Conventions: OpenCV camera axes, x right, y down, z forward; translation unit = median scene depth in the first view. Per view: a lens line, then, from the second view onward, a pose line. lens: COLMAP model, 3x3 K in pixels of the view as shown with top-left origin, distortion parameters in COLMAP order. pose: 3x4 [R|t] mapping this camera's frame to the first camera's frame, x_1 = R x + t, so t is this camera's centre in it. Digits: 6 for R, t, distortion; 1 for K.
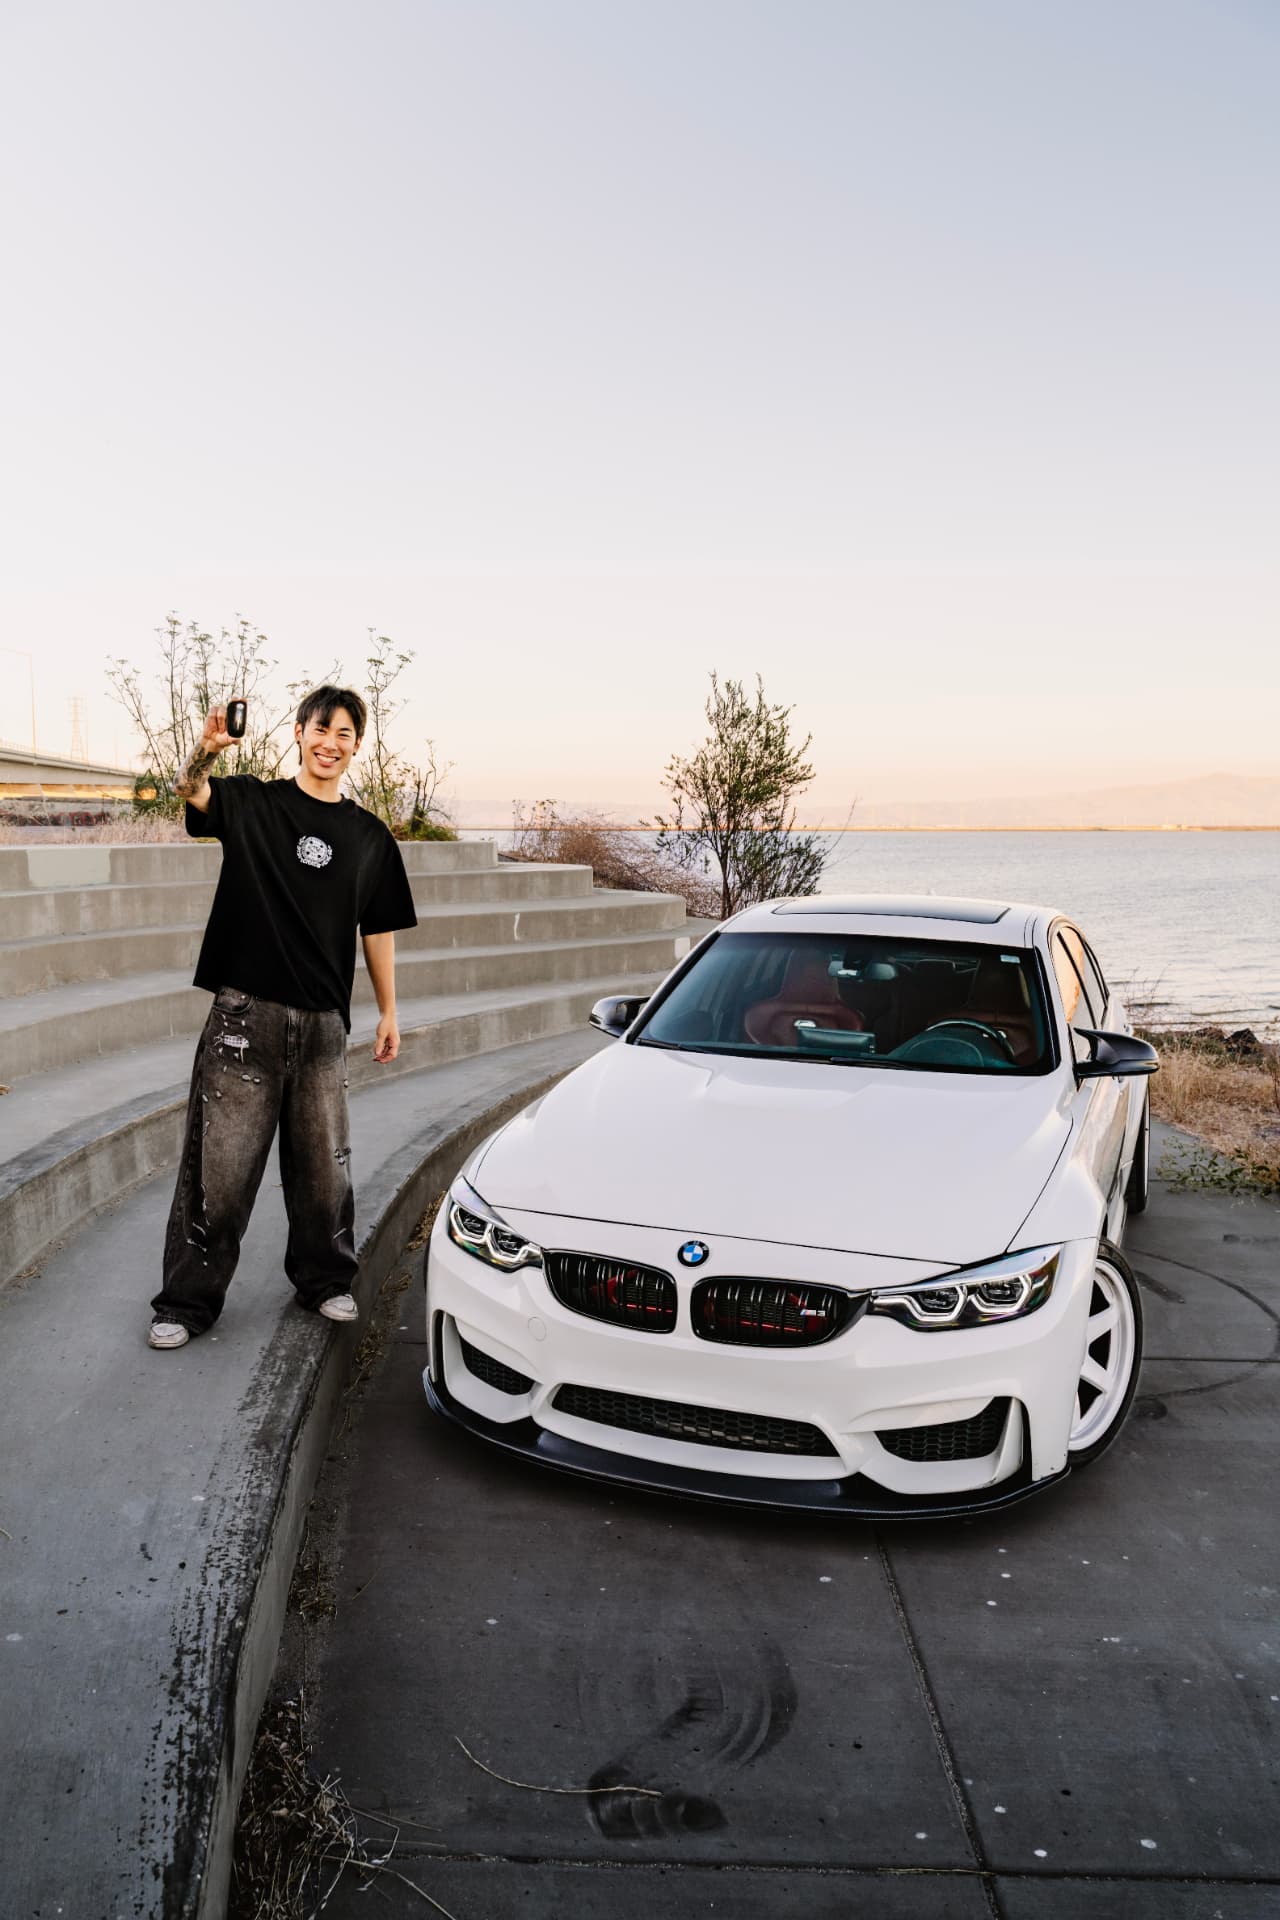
lens RADIAL K [[1534.5, 0, 640.0], [0, 1534.5, 960.0], [0, 0, 1]] dist [0.002984, 0.001766]
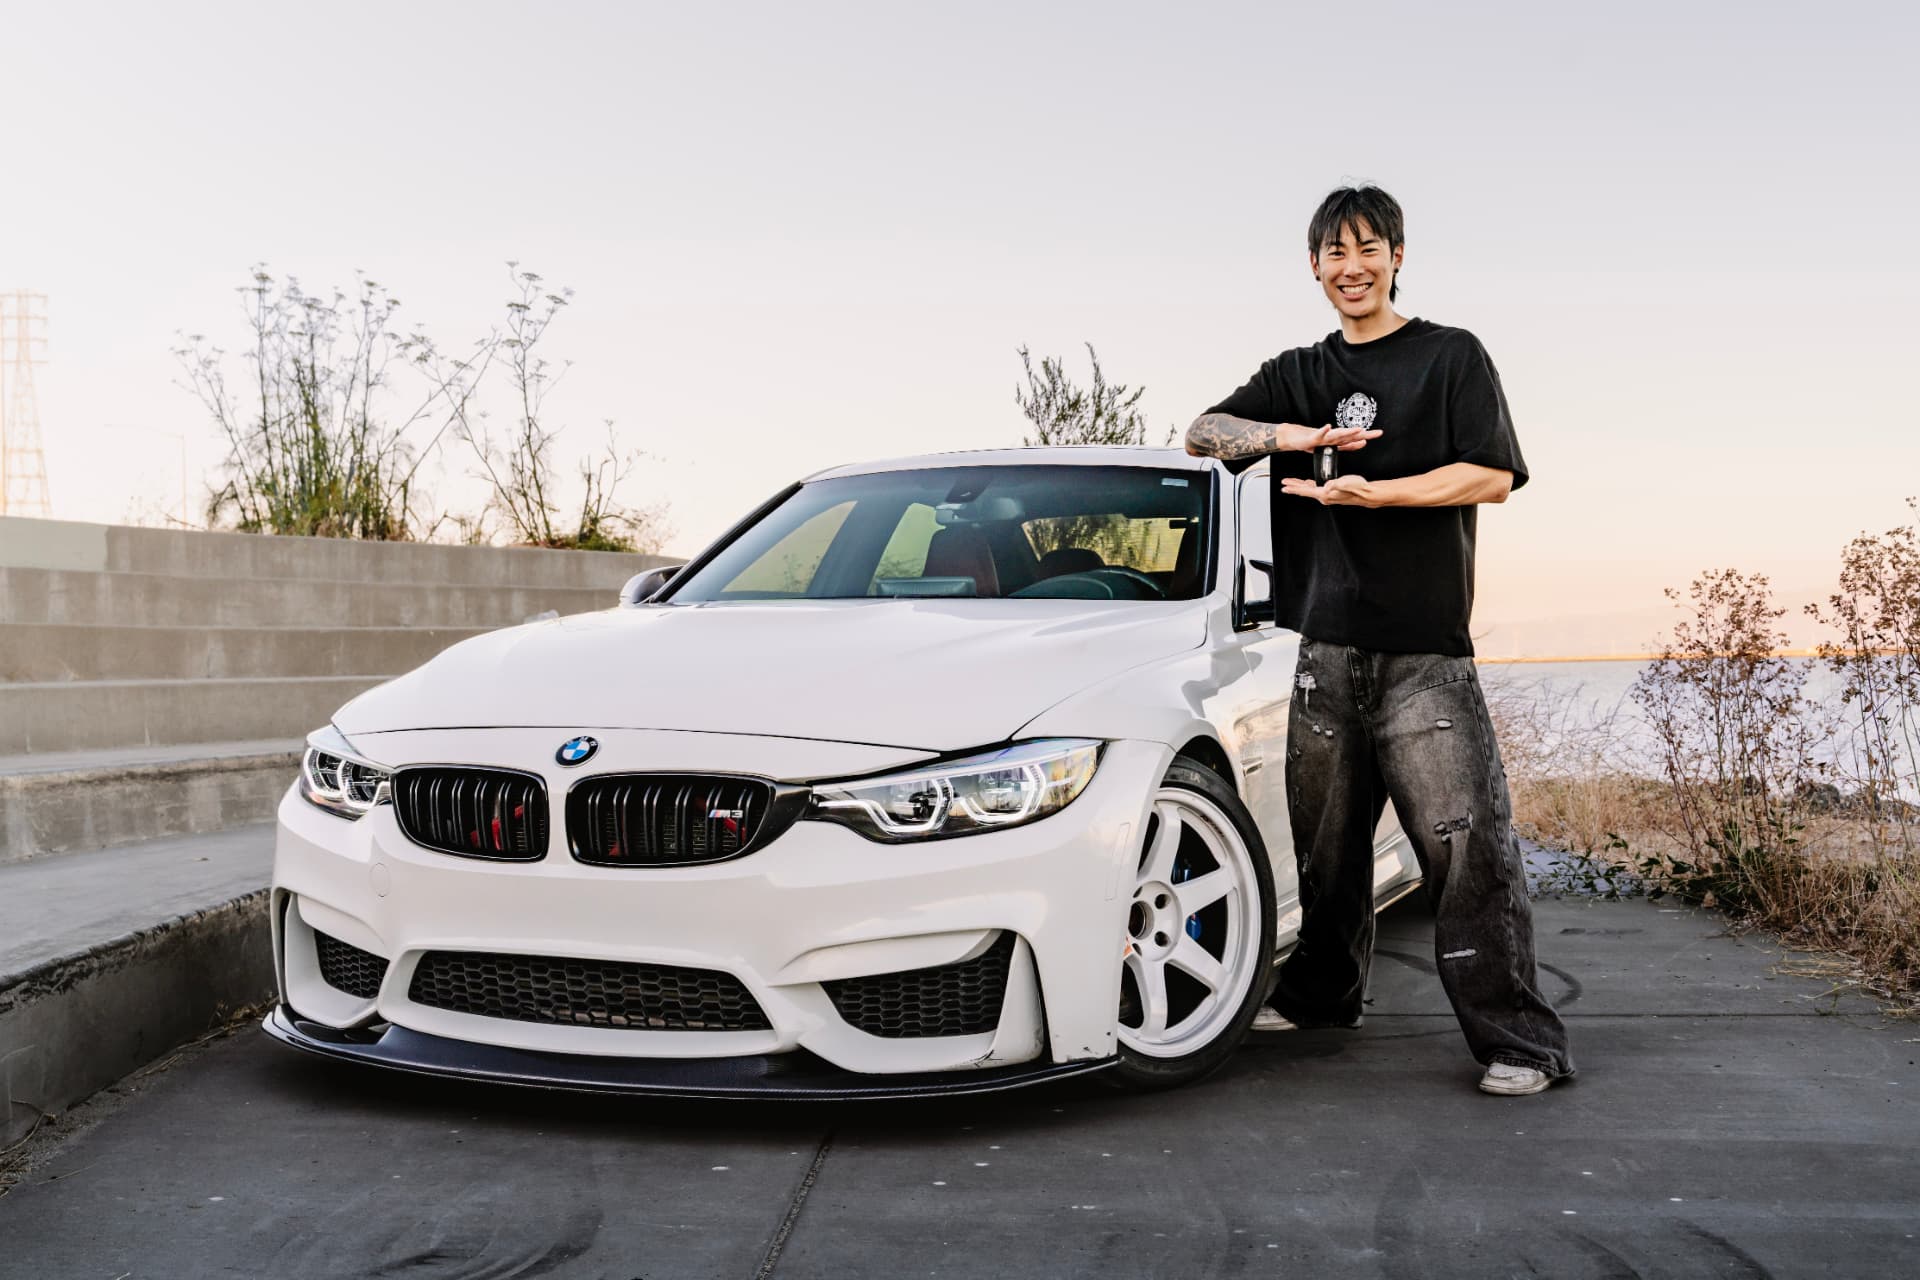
lens RADIAL K [[2202.5, 0, 960.0], [0, 2202.5, 640.0], [0, 0, 1]] dist [0.015854, 0.003762]
pose [[0.999010, -0.021472, -0.038966, 0.236907], [0.017555, 0.995010, -0.098223, 0.226311], [0.040881, 0.097442, 0.994401, -0.023382]]
